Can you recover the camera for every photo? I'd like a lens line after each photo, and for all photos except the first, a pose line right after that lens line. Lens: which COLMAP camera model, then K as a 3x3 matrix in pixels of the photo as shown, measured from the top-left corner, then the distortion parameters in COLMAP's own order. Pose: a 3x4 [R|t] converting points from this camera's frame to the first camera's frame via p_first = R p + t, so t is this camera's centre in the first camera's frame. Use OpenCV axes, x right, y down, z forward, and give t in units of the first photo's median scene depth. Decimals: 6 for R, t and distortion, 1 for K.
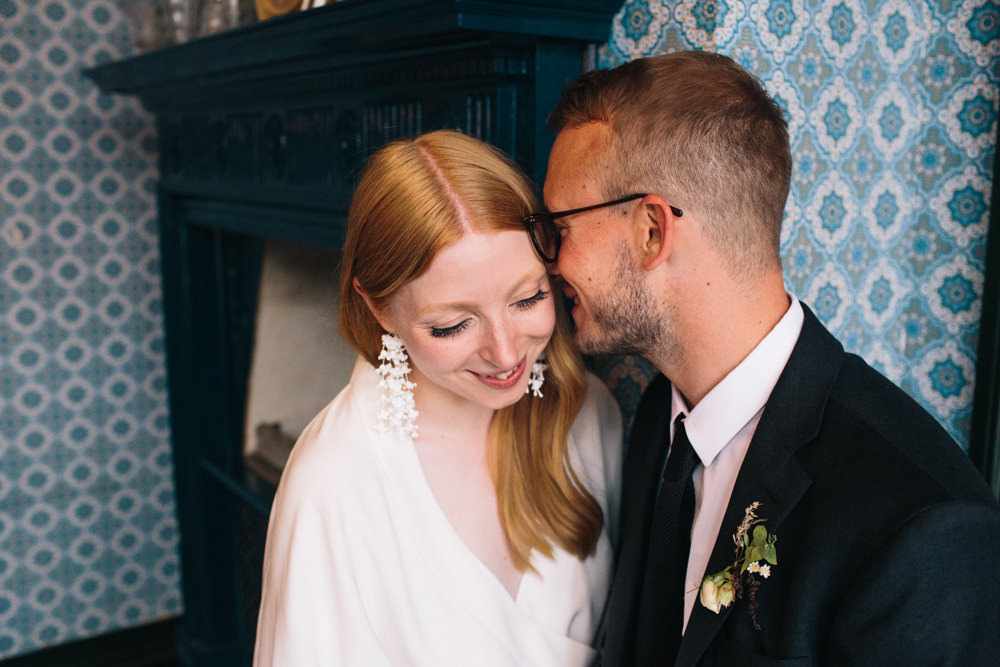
lens RADIAL K [[1015.6, 0, 500.0], [0, 1015.6, 333.5], [0, 0, 1]] dist [-0.081444, 0.140907]
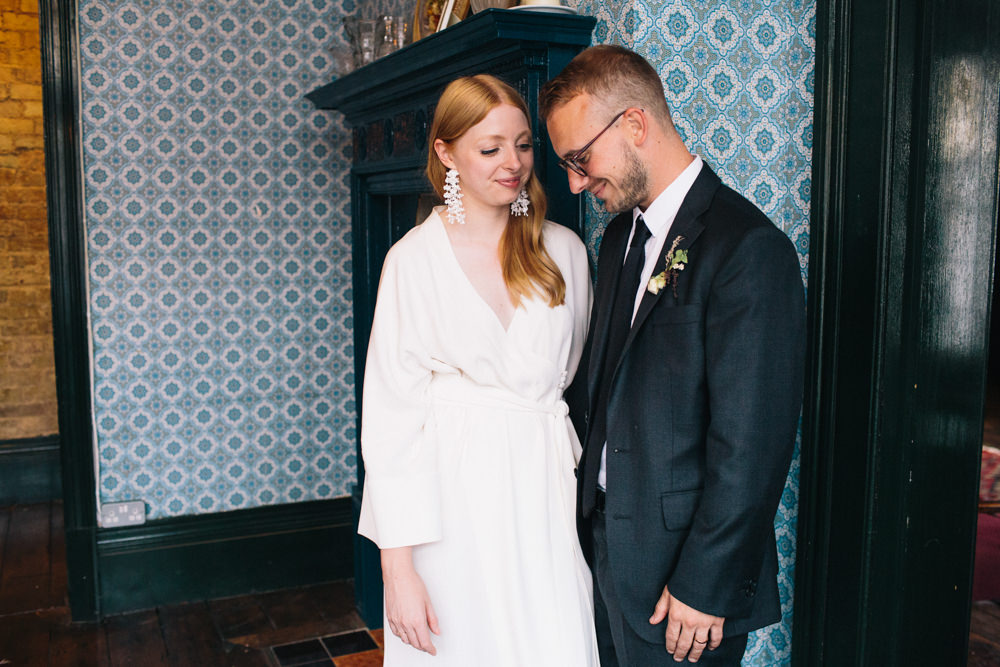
lens RADIAL K [[981.9, 0, 500.0], [0, 981.9, 333.5], [0, 0, 1]] dist [-0.003211, -0.001153]
pose [[0.982884, 0.018173, -0.183326, 0.134280], [-0.029289, 0.997880, -0.058111, 0.156983], [0.181882, 0.062486, 0.981333, -0.339513]]
